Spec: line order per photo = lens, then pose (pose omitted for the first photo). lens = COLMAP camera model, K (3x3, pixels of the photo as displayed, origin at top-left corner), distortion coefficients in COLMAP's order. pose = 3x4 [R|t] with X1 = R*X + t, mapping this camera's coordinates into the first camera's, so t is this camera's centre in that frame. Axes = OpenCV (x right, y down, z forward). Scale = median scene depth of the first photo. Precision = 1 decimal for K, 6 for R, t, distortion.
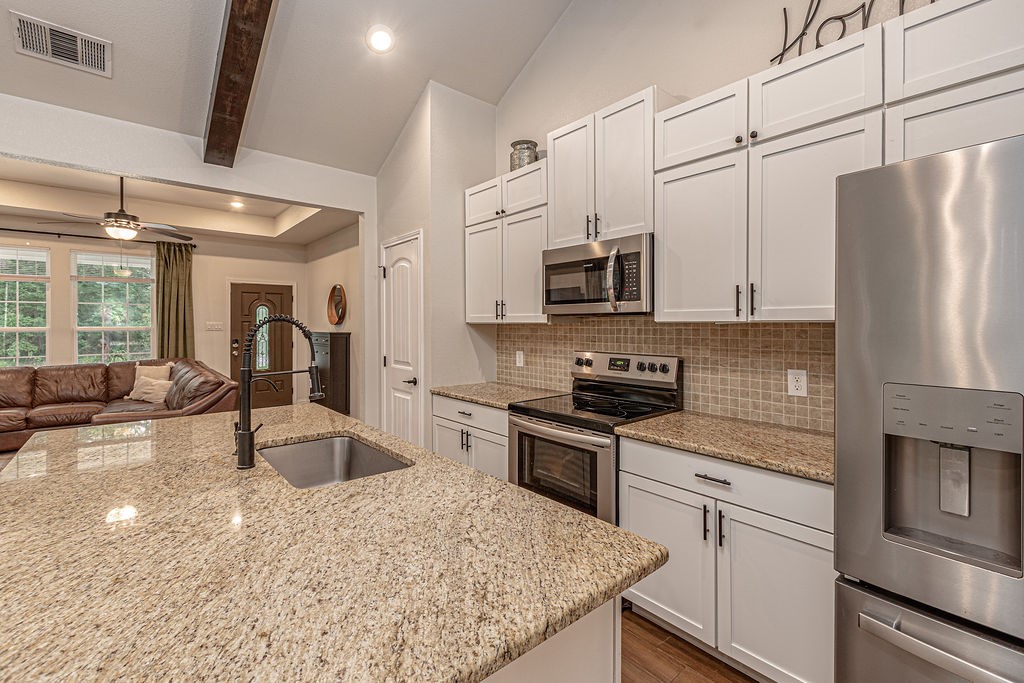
lens RADIAL K [[446.3, 0, 507.6], [0, 446.3, 331.1], [0, 0, 1]] dist [0.003033, -0.001656]
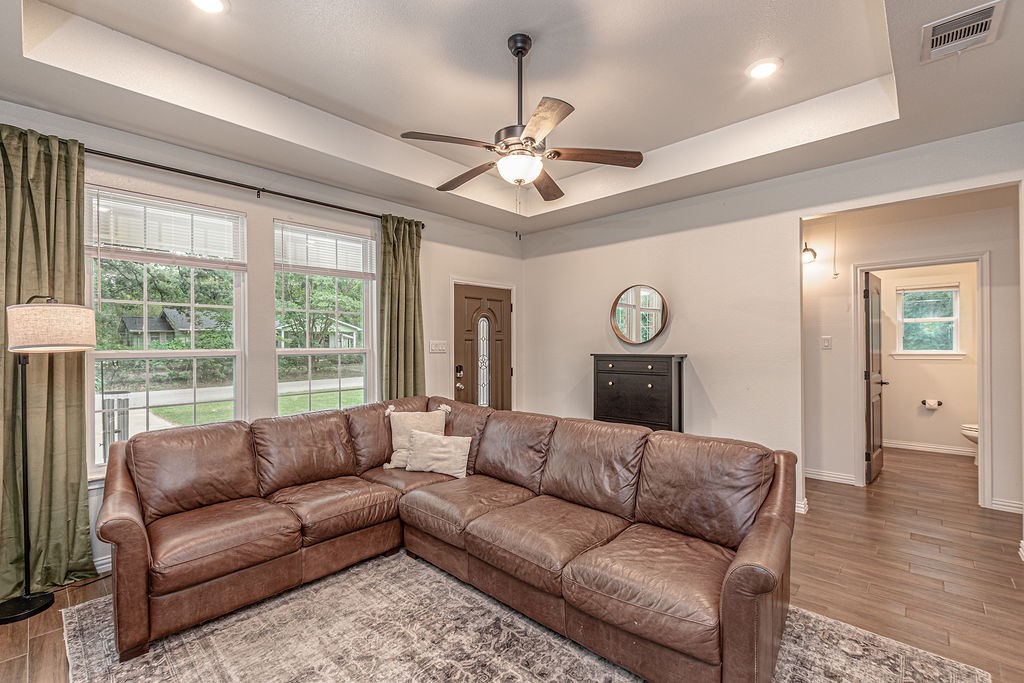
lens RADIAL K [[446.3, 0, 514.6], [0, 446.3, 344.7], [0, 0, 1]] dist [0.003033, -0.001656]
pose [[0.992426, -0.004005, 0.122777, -1.371088], [0.005492, 0.999916, -0.011773, -0.011255], [-0.122719, 0.012358, 0.992364, 0.694907]]
